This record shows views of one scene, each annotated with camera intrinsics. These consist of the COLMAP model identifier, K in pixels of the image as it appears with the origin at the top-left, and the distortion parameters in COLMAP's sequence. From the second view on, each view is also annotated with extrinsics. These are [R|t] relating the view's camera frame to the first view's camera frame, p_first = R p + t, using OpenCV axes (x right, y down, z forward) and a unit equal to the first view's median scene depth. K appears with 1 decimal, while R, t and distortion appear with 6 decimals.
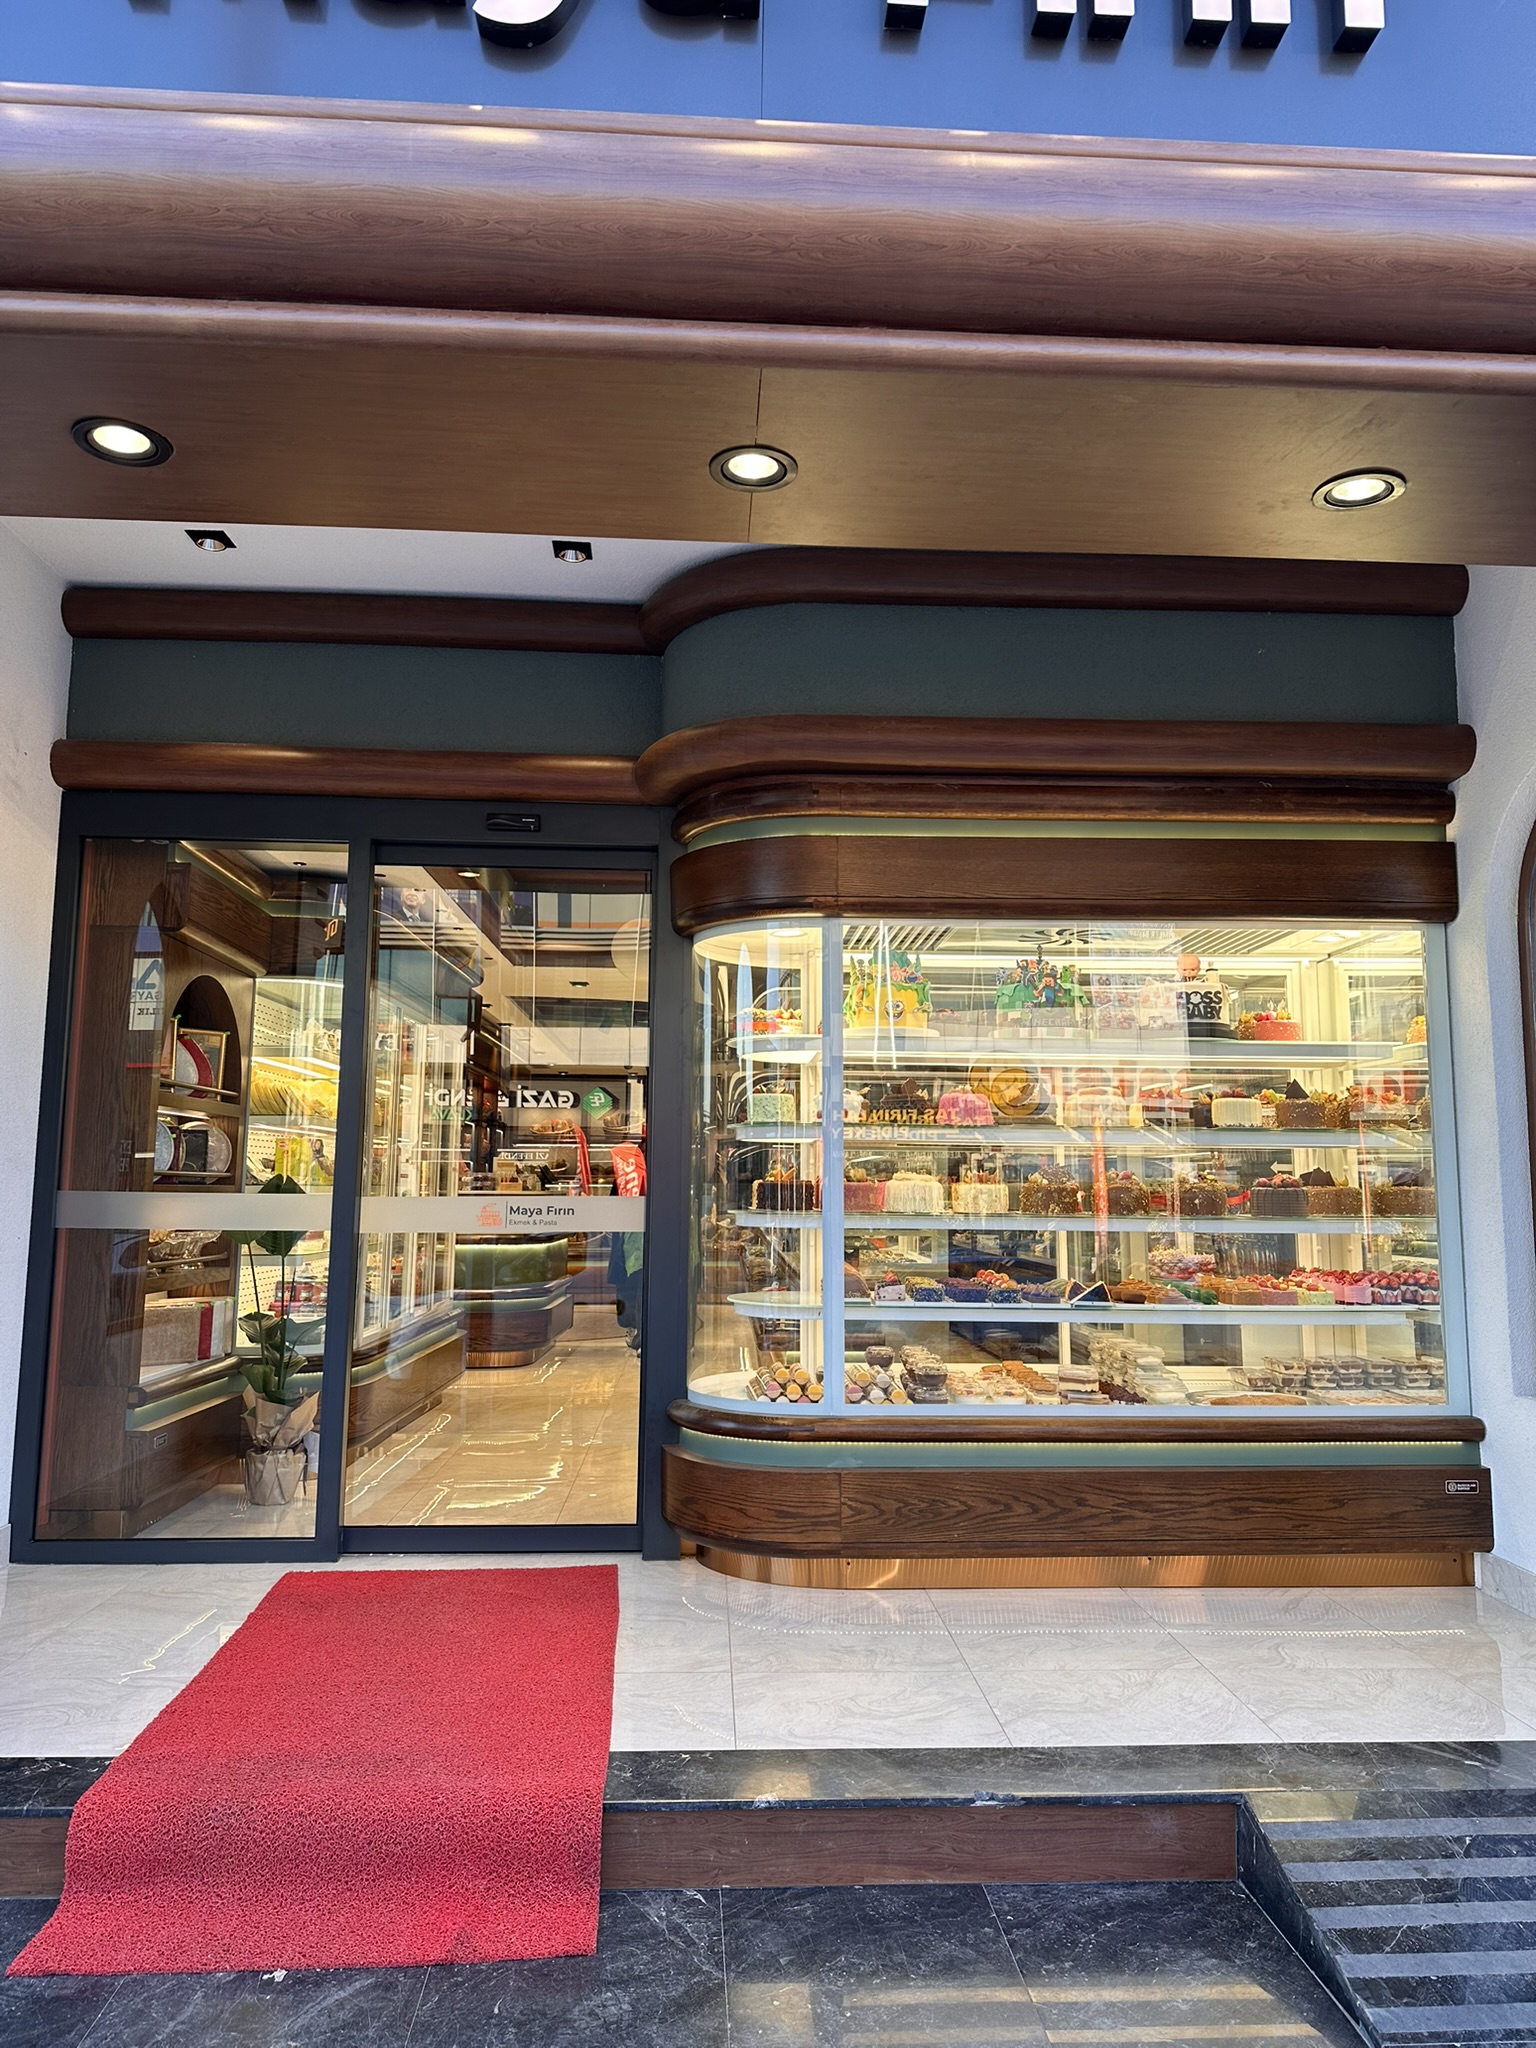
lens RADIAL K [[1434.8, 0, 779.6], [0, 1434.8, 1011.6], [0, 0, 1]] dist [0.069123, -0.081363]
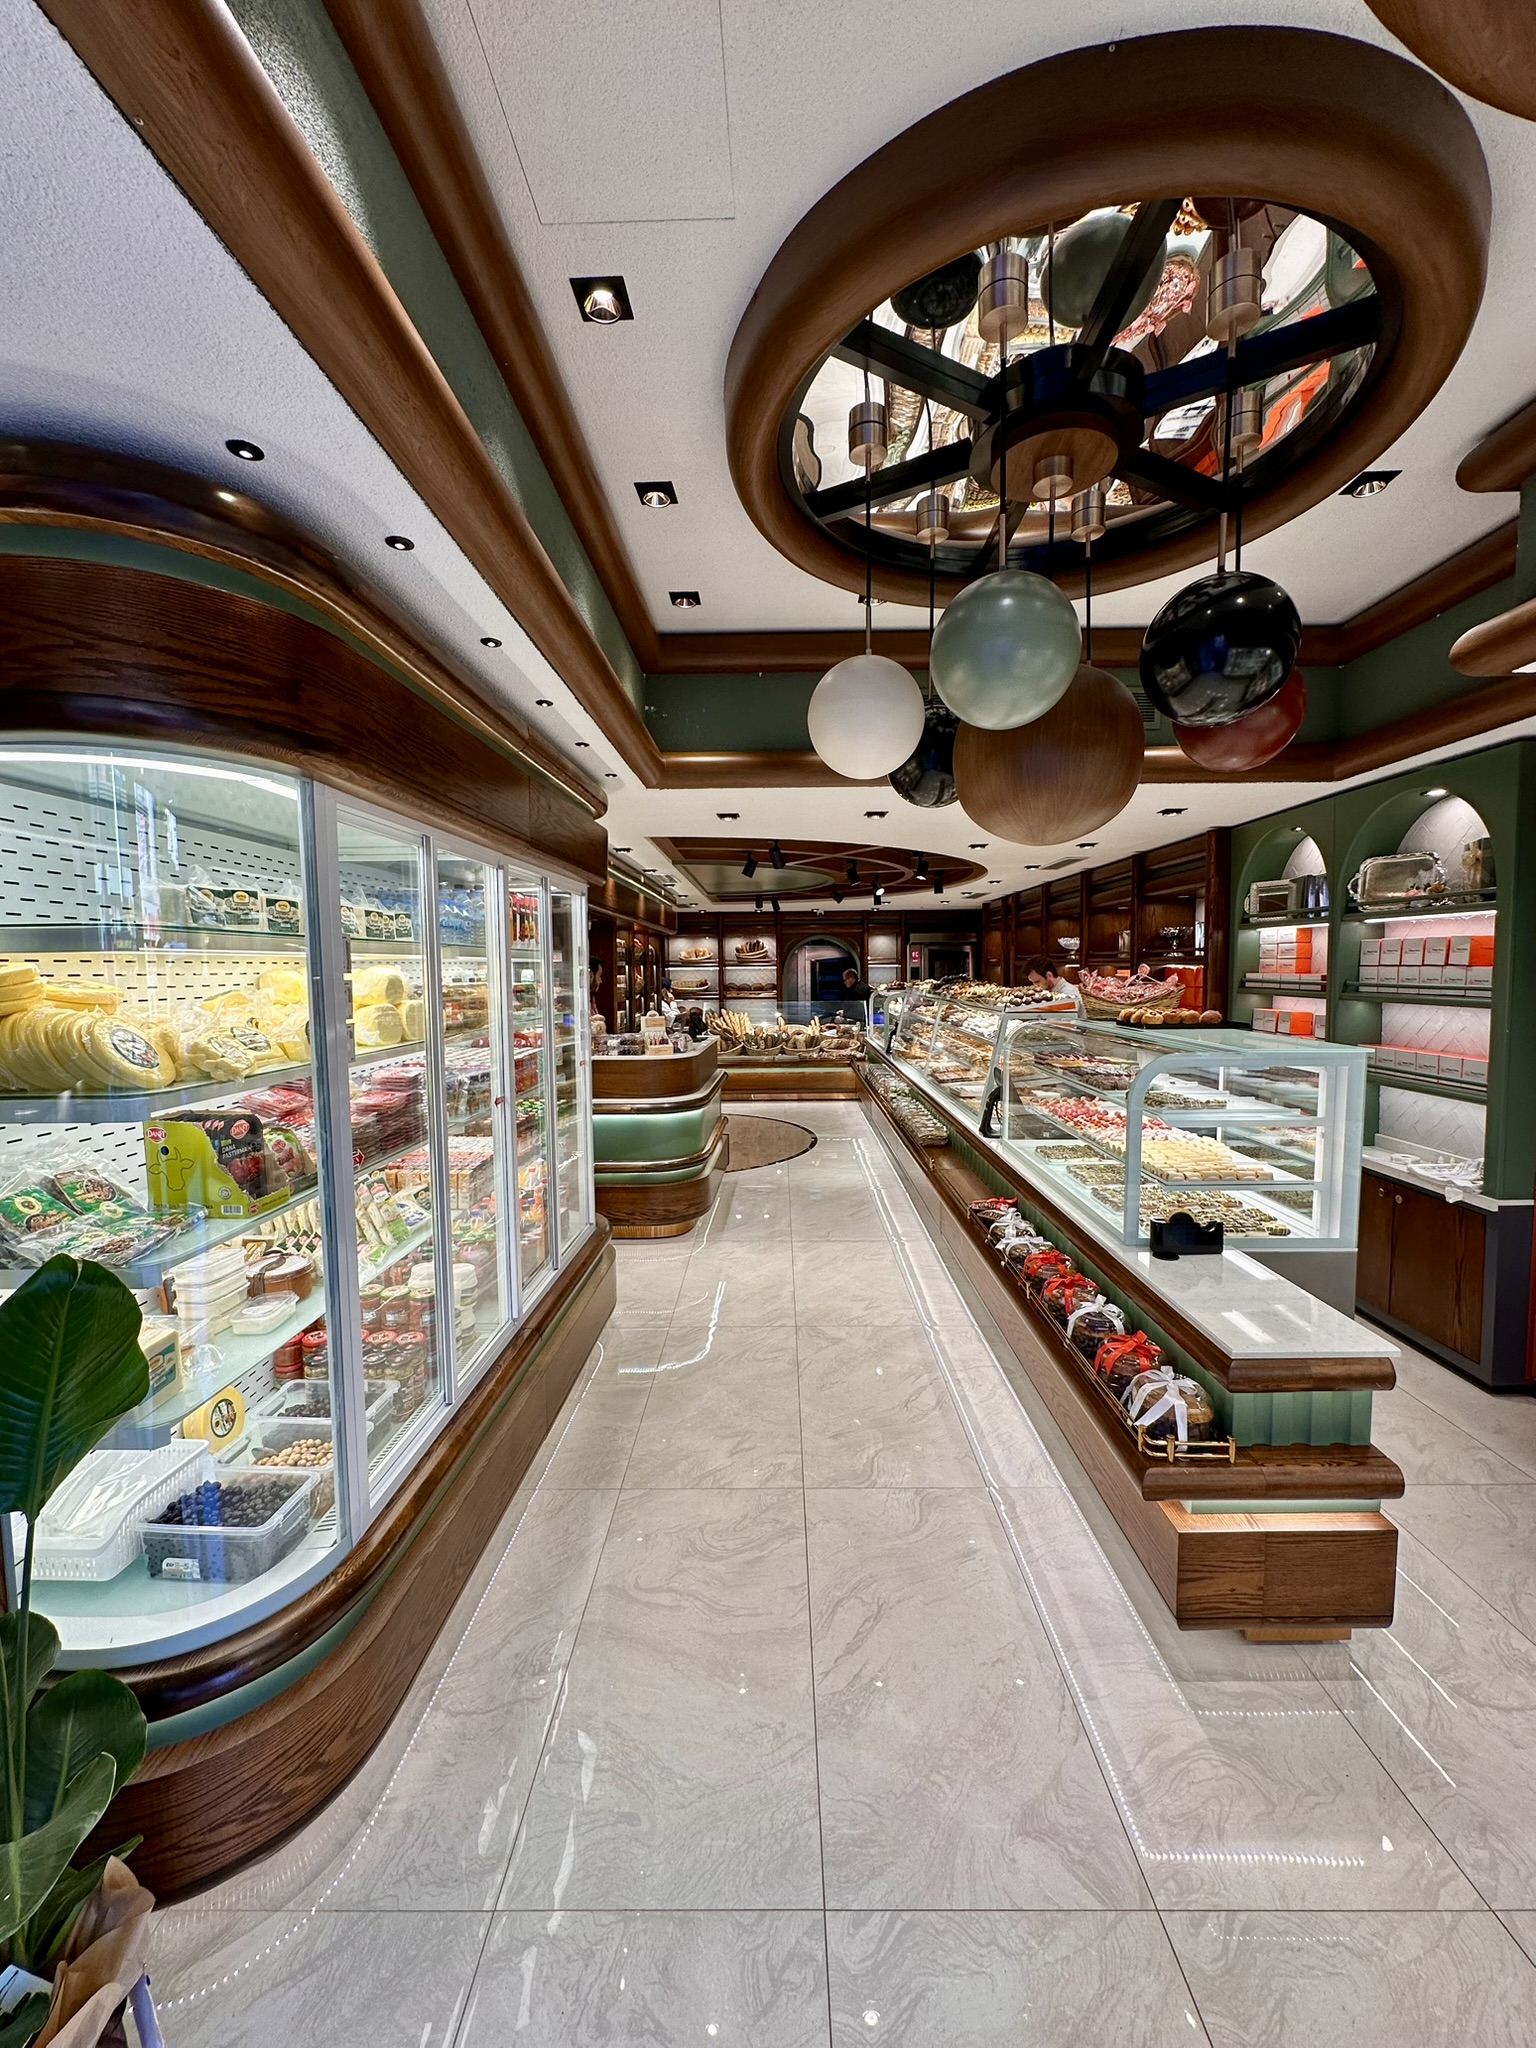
lens RADIAL K [[818.5, 0, 769.2], [0, 818.5, 1024.6], [0, 0, 1]] dist [-0.003923, 0.000917]
pose [[0.997875, -0.017148, -0.062861, -0.175875], [0.029035, 0.980694, 0.193382, 0.016260], [0.058331, -0.194797, 0.979108, 1.024594]]
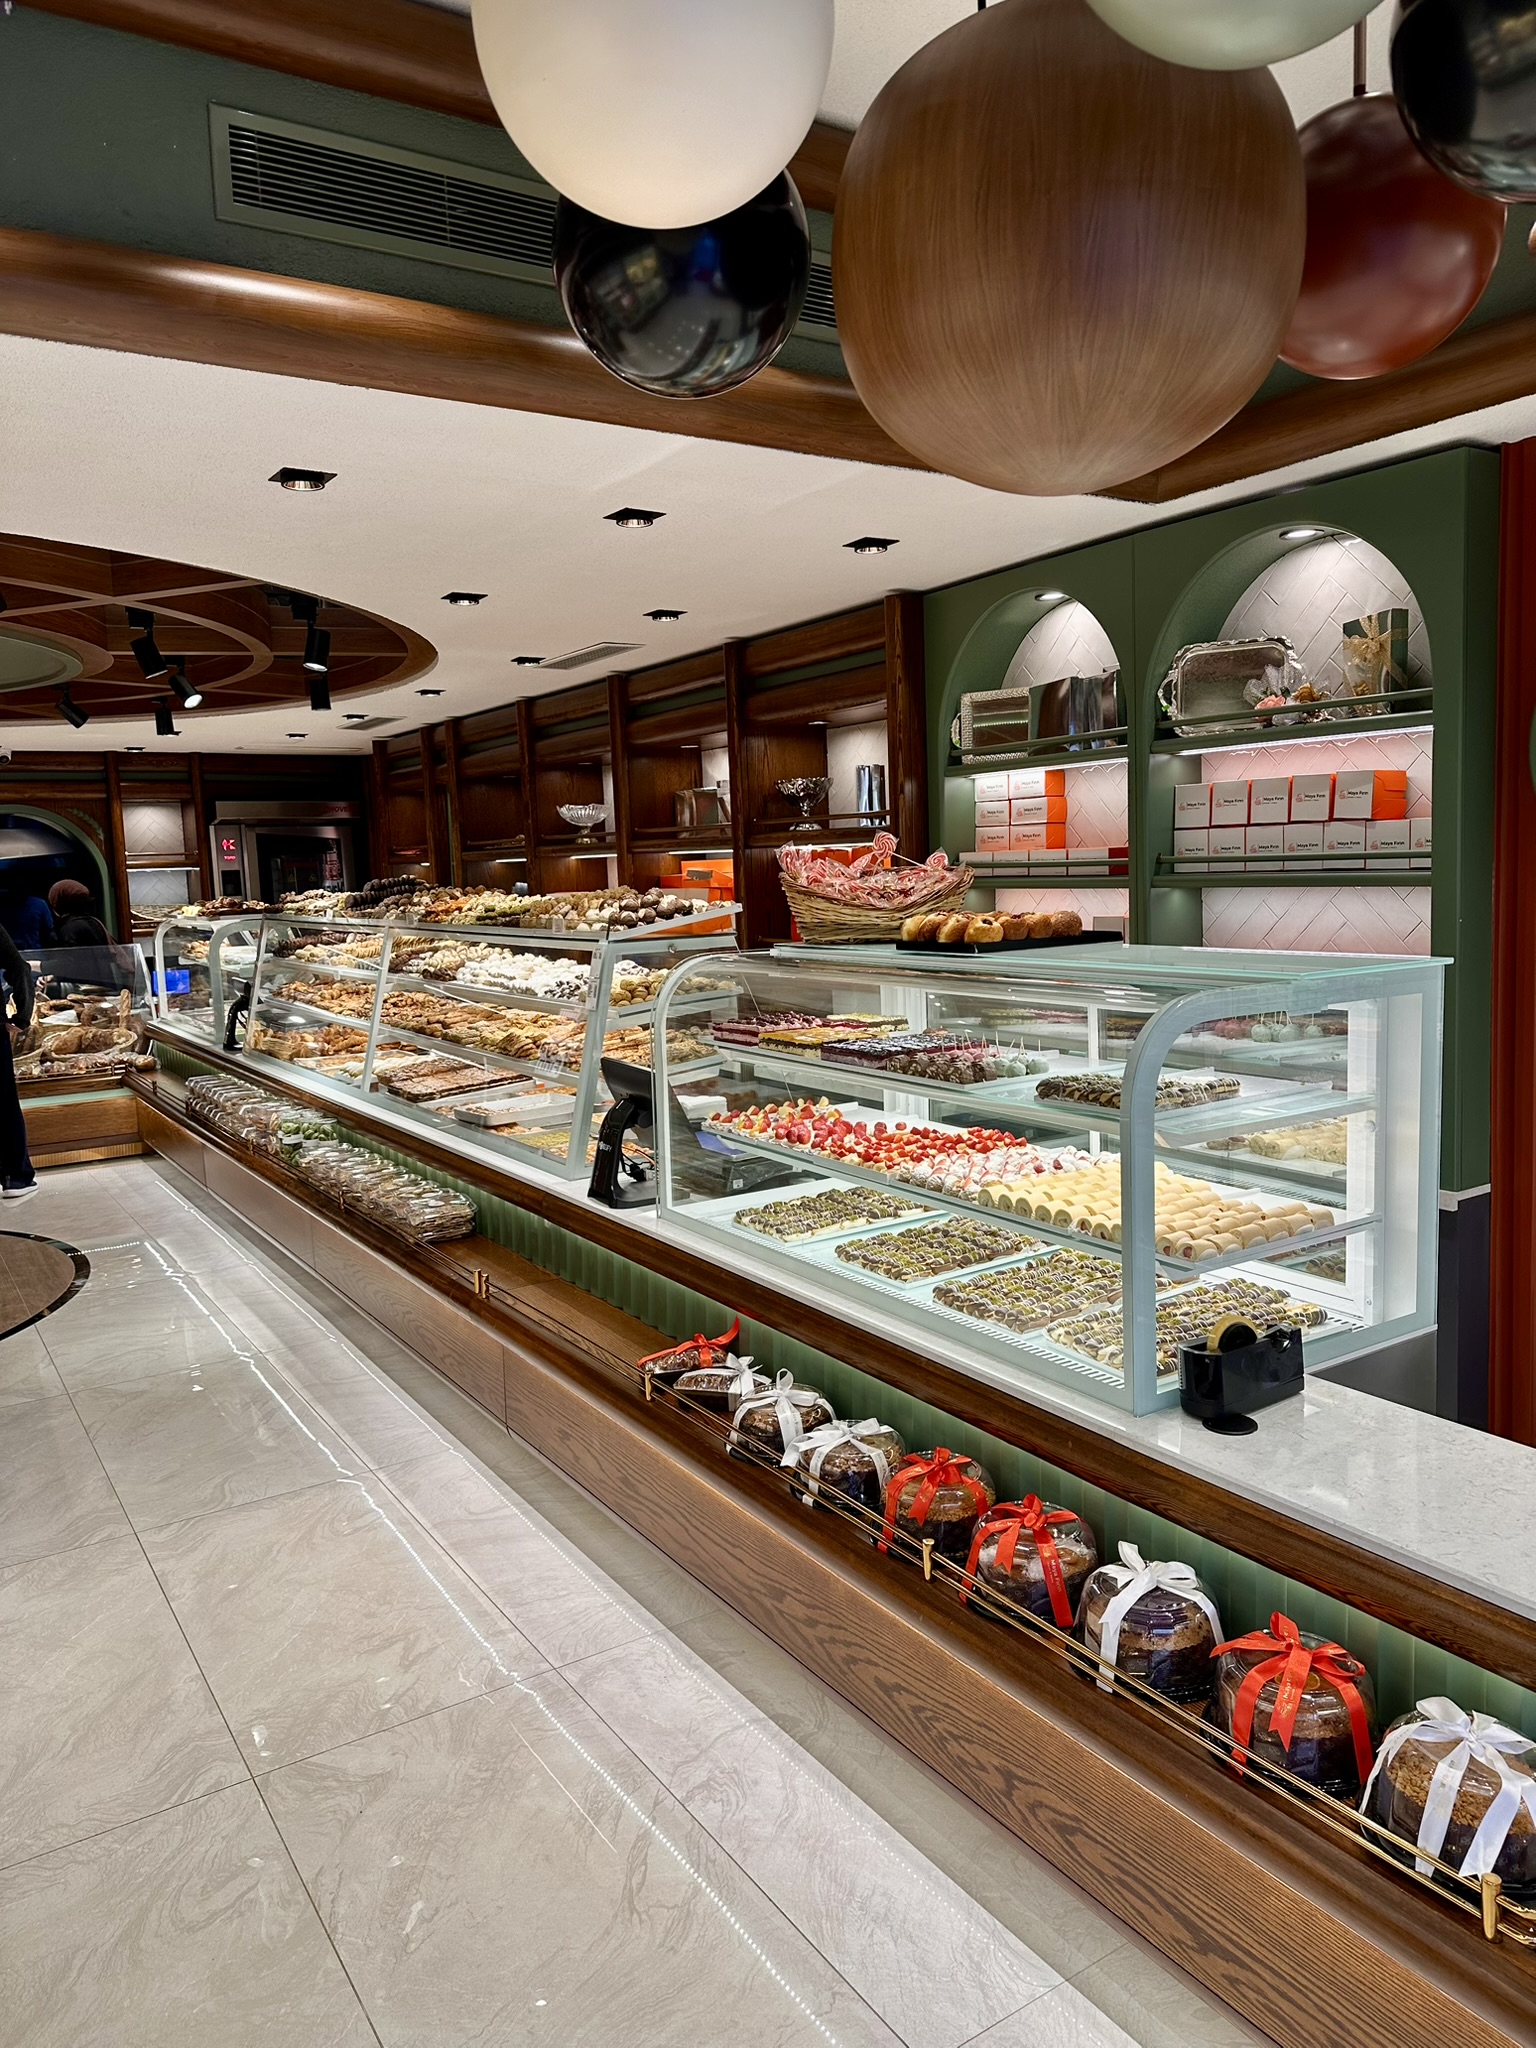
lens RADIAL K [[1434.8, 0, 780.7], [0, 1434.8, 1009.7], [0, 0, 1]] dist [0.069123, -0.081363]
pose [[0.861282, -0.095875, 0.499000, -0.281510], [-0.017606, 0.975818, 0.217876, 0.056298], [-0.507822, -0.196438, 0.838766, 1.252698]]
